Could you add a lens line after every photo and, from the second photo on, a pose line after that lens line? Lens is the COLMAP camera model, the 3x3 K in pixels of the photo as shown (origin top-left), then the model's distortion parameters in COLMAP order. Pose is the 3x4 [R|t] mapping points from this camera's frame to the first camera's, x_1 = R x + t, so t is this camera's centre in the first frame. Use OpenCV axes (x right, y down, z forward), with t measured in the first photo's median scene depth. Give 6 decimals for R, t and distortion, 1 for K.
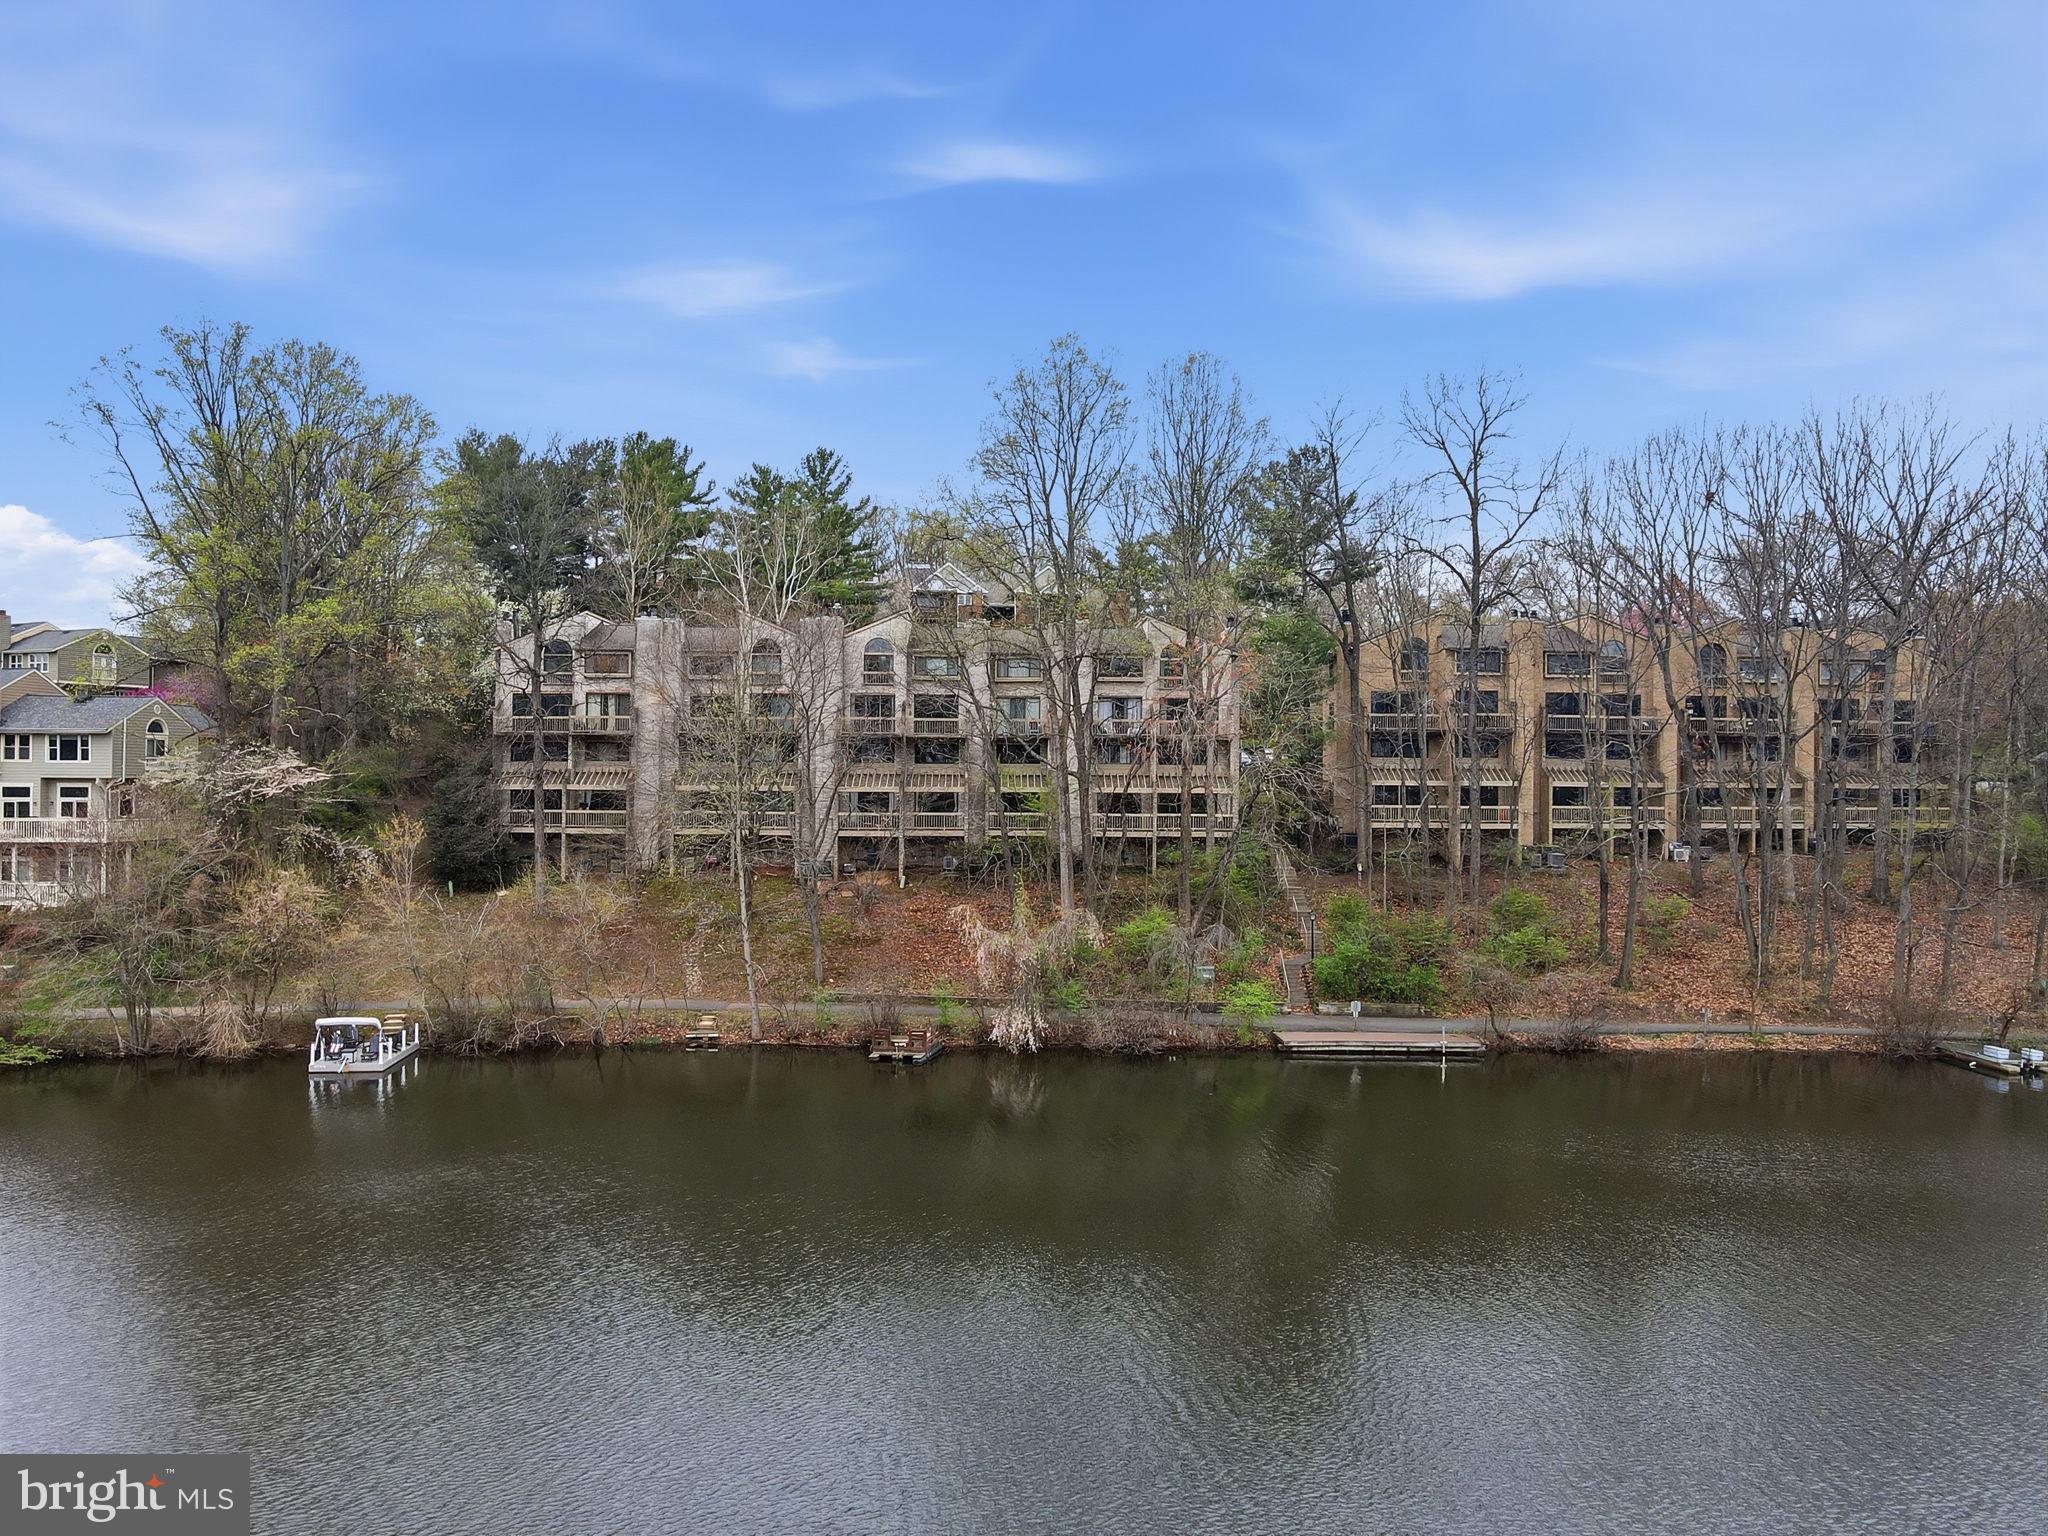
lens RADIAL K [[1487.1, 0, 1026.4], [0, 1487.1, 769.6], [0, 0, 1]] dist [-0.002159, -0.000189]
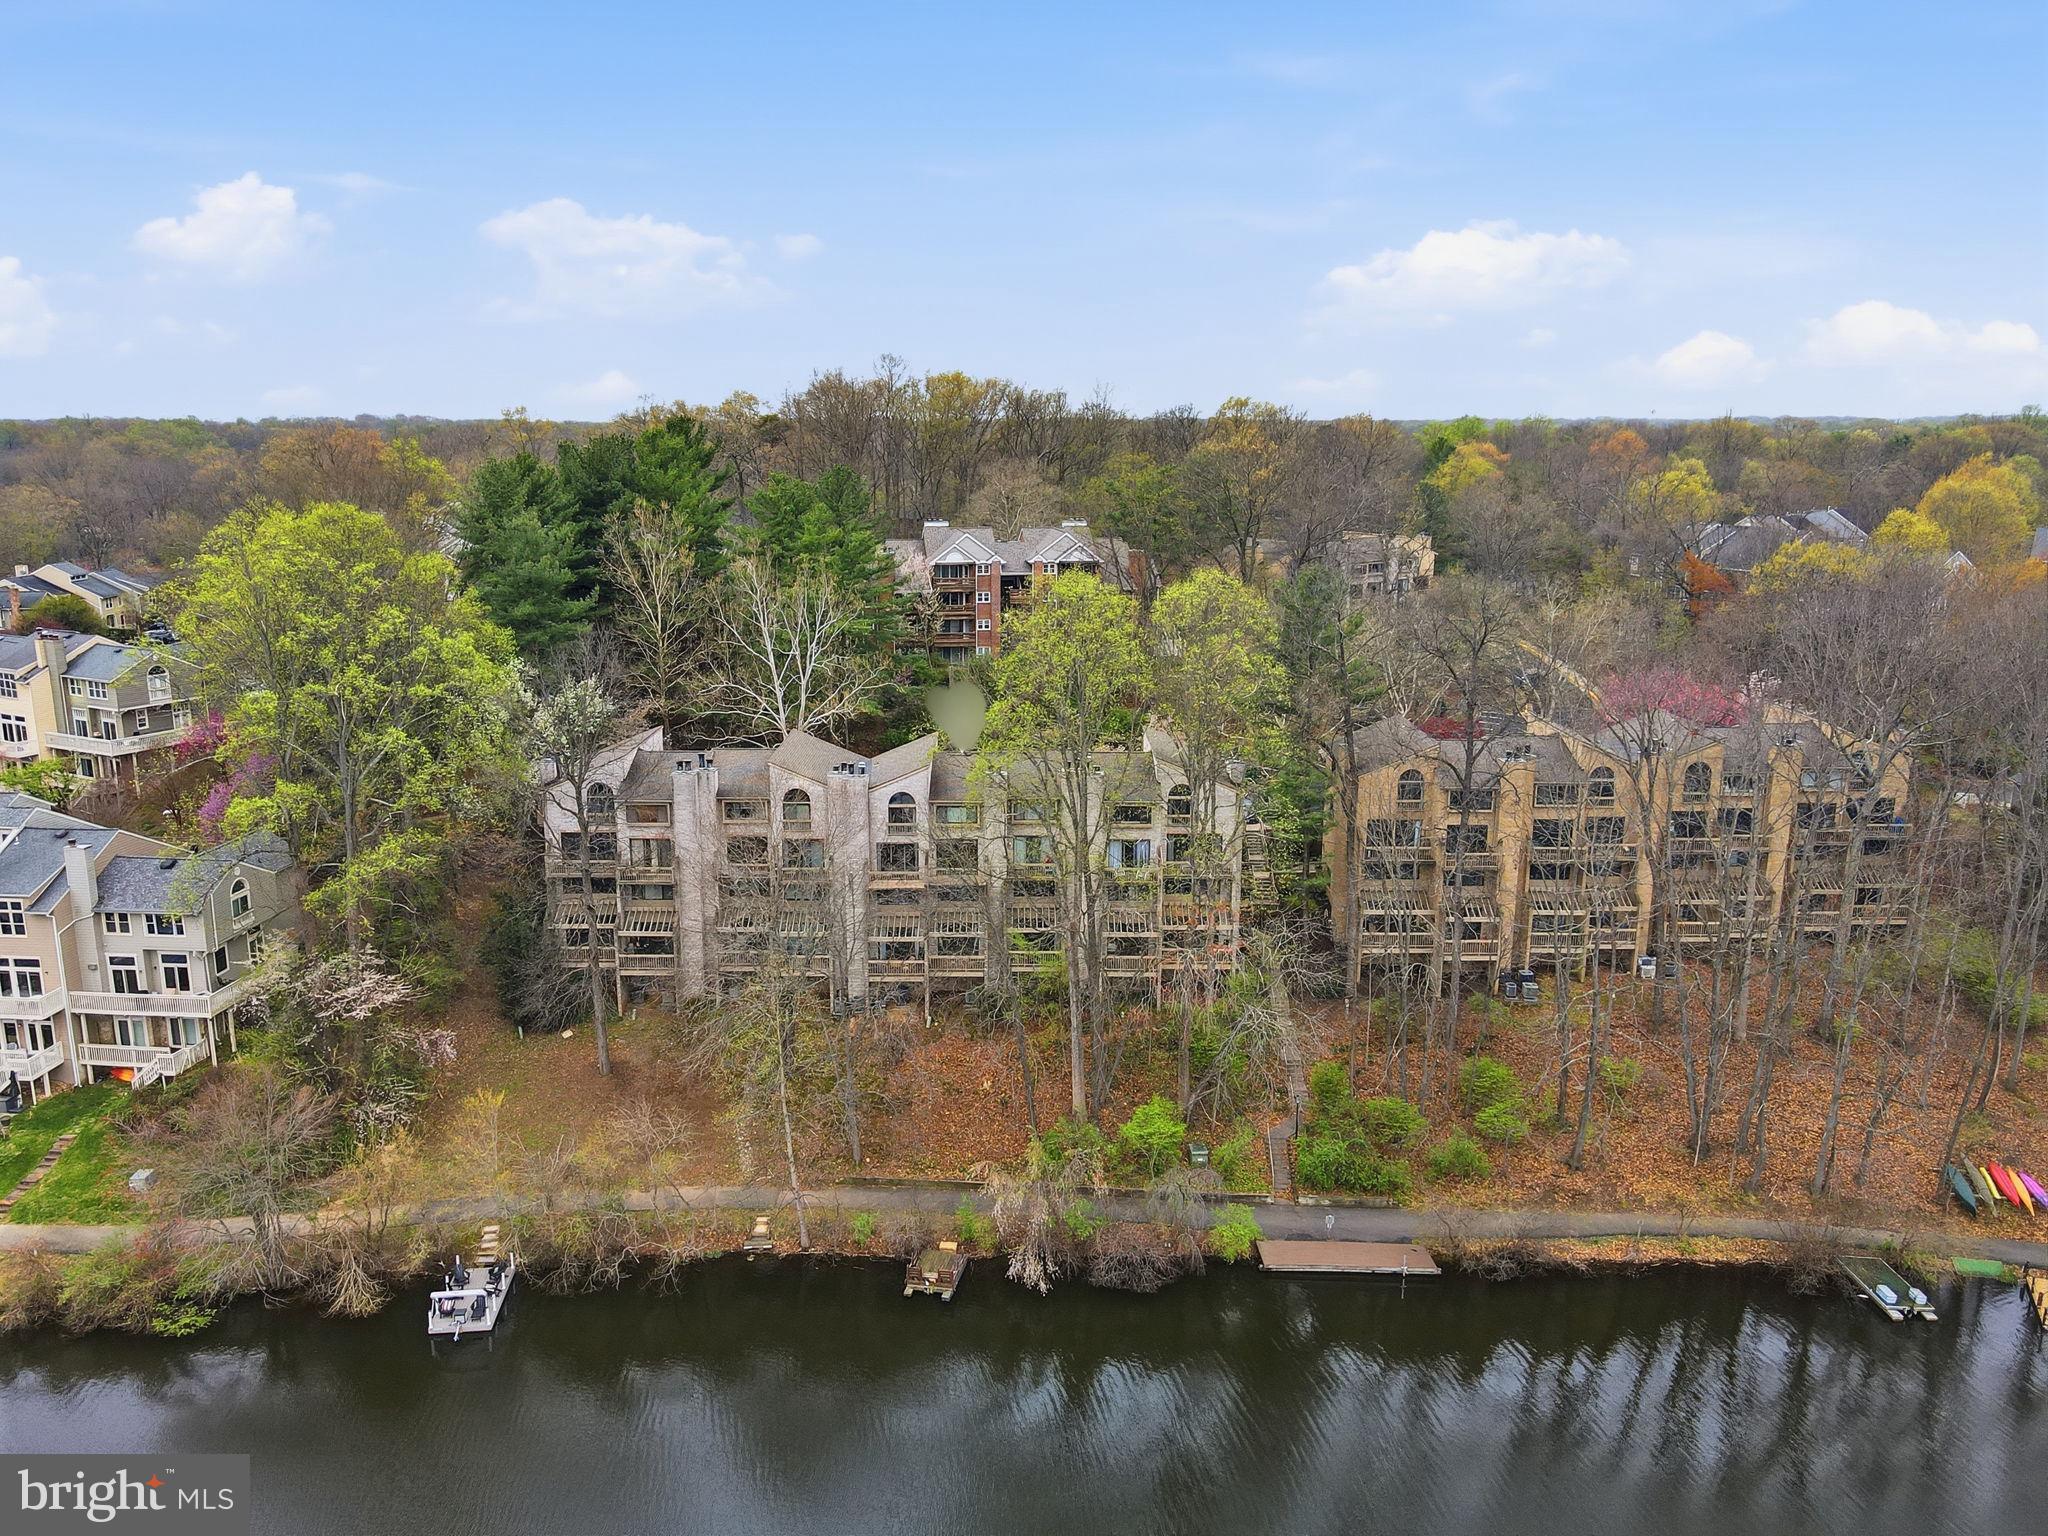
lens RADIAL K [[1488.1, 0, 1022.7], [0, 1488.1, 766.5], [0, 0, 1]] dist [-0.003588, -0.002587]
pose [[0.999856, 0.000149, -0.016951, 0.004856], [0.003674, 0.974294, 0.225252, -0.346007], [0.016549, -0.225282, 0.974153, -0.026090]]
